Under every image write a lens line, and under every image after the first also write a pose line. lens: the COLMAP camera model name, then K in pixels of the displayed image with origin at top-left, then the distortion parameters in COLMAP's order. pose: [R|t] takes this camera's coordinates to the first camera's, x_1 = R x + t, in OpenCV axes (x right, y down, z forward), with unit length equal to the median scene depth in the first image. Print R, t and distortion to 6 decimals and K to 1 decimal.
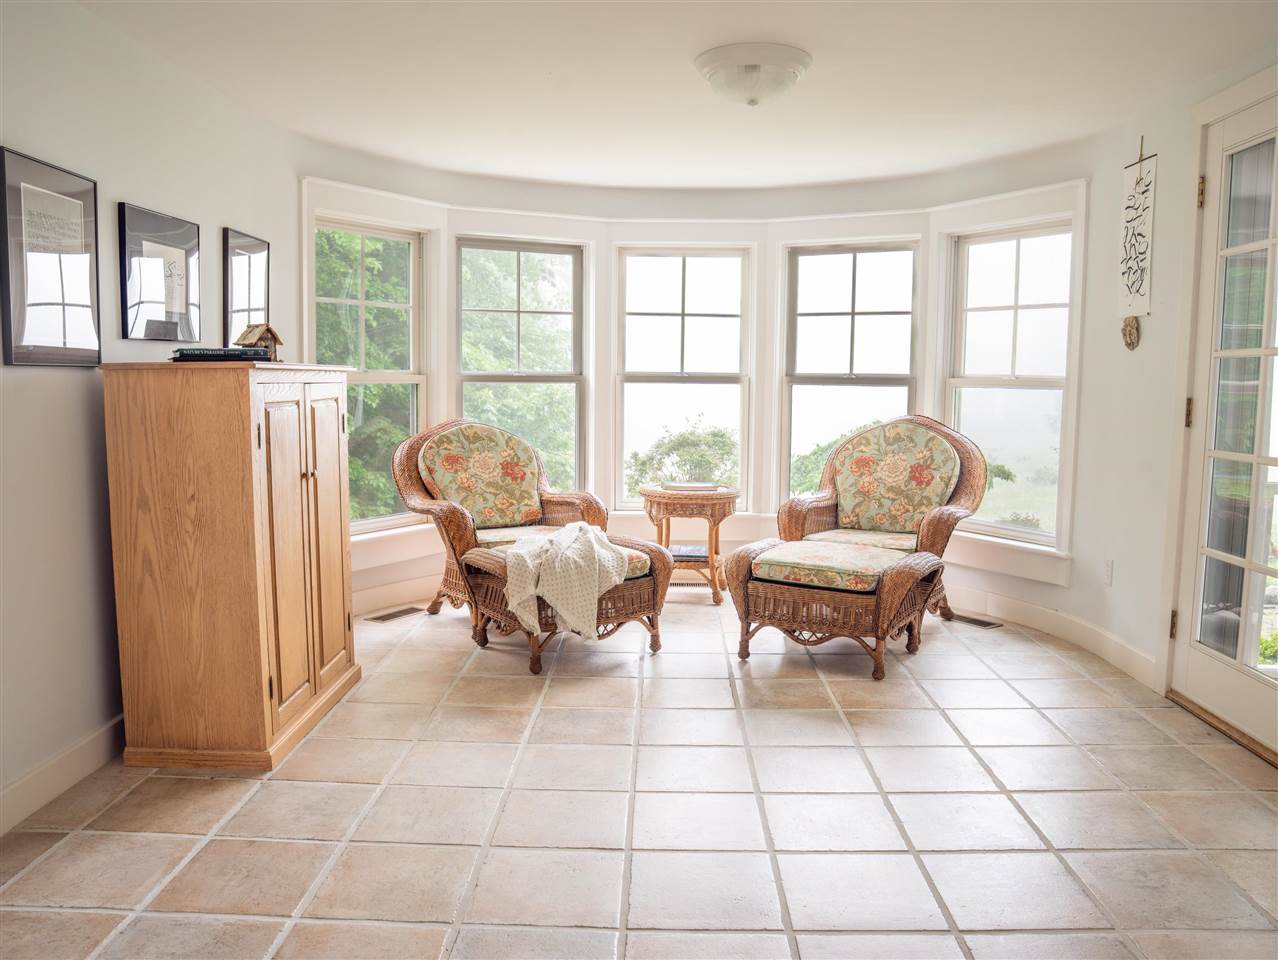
lens RADIAL K [[995.3, 0, 640.5], [0, 995.3, 480.3], [0, 0, 1]] dist [-0.084579, -0.000960]
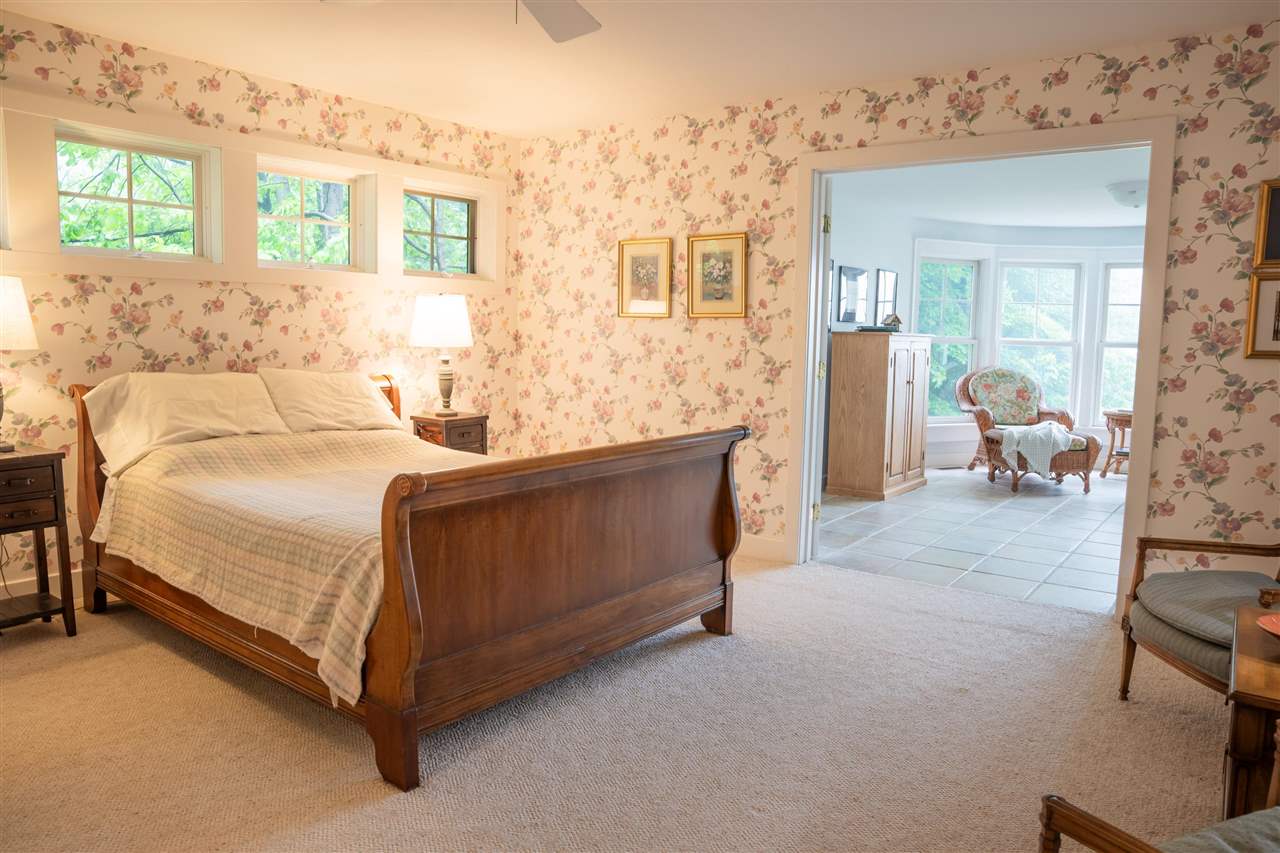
lens RADIAL K [[864.6, 0, 637.9], [0, 864.6, 428.2], [0, 0, 1]] dist [-0.092099, 0.000262]
pose [[0.804861, 0.071289, -0.589166, 0.258986], [-0.073063, 0.997110, 0.020839, 0.082670], [0.588949, 0.026274, 0.807743, -0.757130]]
